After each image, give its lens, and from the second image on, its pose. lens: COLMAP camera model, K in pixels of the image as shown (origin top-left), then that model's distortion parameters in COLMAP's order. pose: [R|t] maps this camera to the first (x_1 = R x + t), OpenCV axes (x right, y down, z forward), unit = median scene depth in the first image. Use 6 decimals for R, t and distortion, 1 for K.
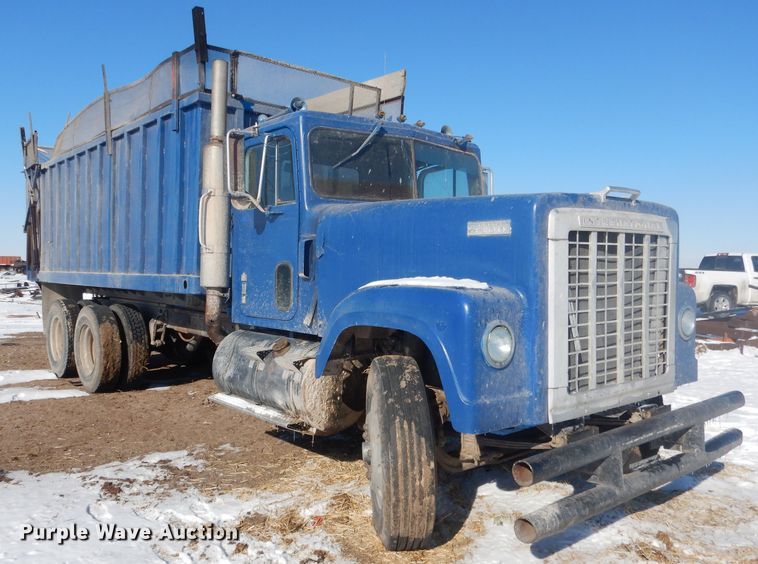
lens RADIAL K [[641.5, 0, 323.6], [0, 641.5, 303.1], [0, 0, 1]] dist [0.004343, 0.001072]
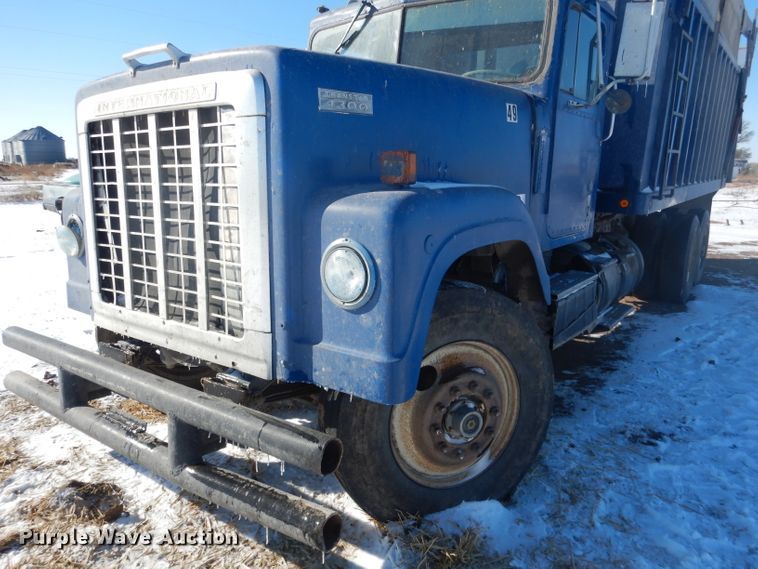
lens RADIAL K [[541.4, 0, 384.3], [0, 541.4, 277.0], [0, 0, 1]] dist [0.006941, -0.006889]
pose [[0.289115, 0.174429, -0.941269, 0.909567], [-0.056066, 0.984657, 0.165249, -0.035342], [0.955651, 0.004997, 0.294458, 0.851418]]
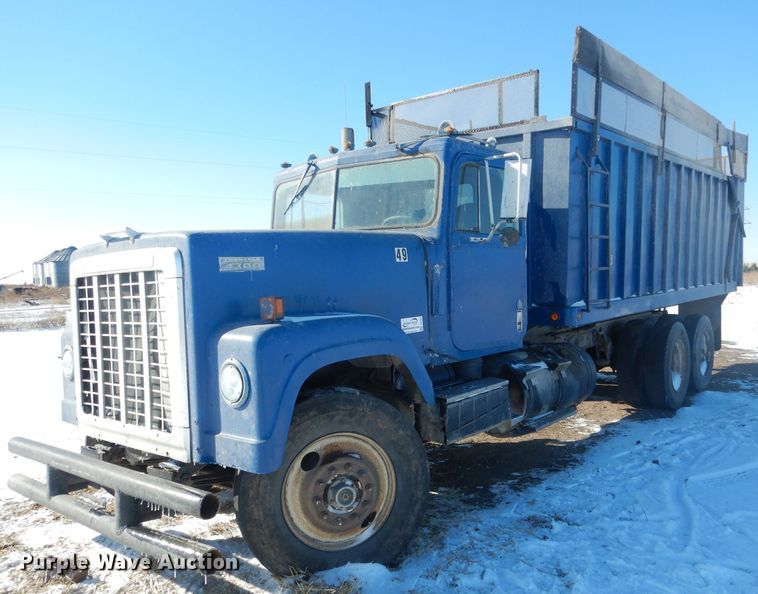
lens RADIAL K [[612.0, 0, 408.3], [0, 612.0, 316.5], [0, 0, 1]] dist [0.003181, 0.001154]
pose [[0.237694, 0.039619, -0.970532, 1.197959], [-0.016560, 0.999188, 0.036733, -0.067735], [0.971199, 0.007341, 0.238157, 0.965856]]
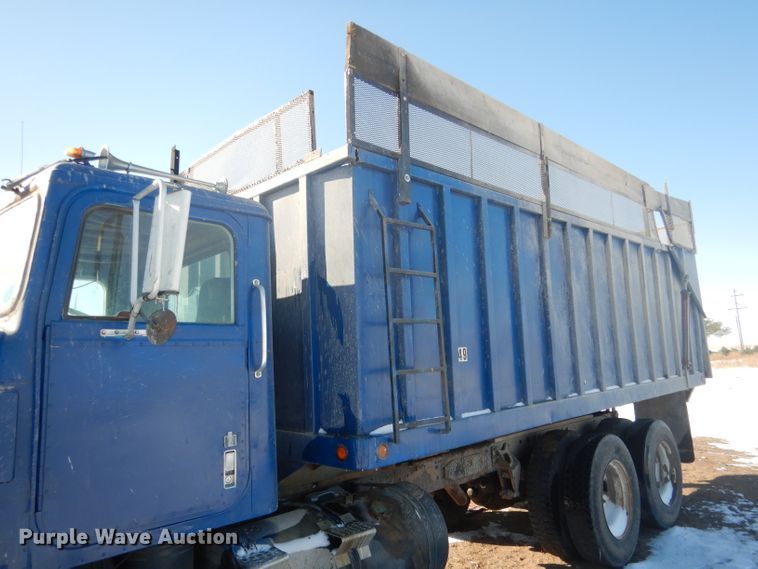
lens RADIAL K [[544.0, 0, 377.9], [0, 544.0, 278.9], [0, 0, 1]] dist [0.007442, 0.009661]
pose [[0.148184, -0.185982, -0.971315, 0.797506], [0.007896, 0.982349, -0.186890, -0.108695], [0.988928, 0.020025, 0.147037, 1.454267]]
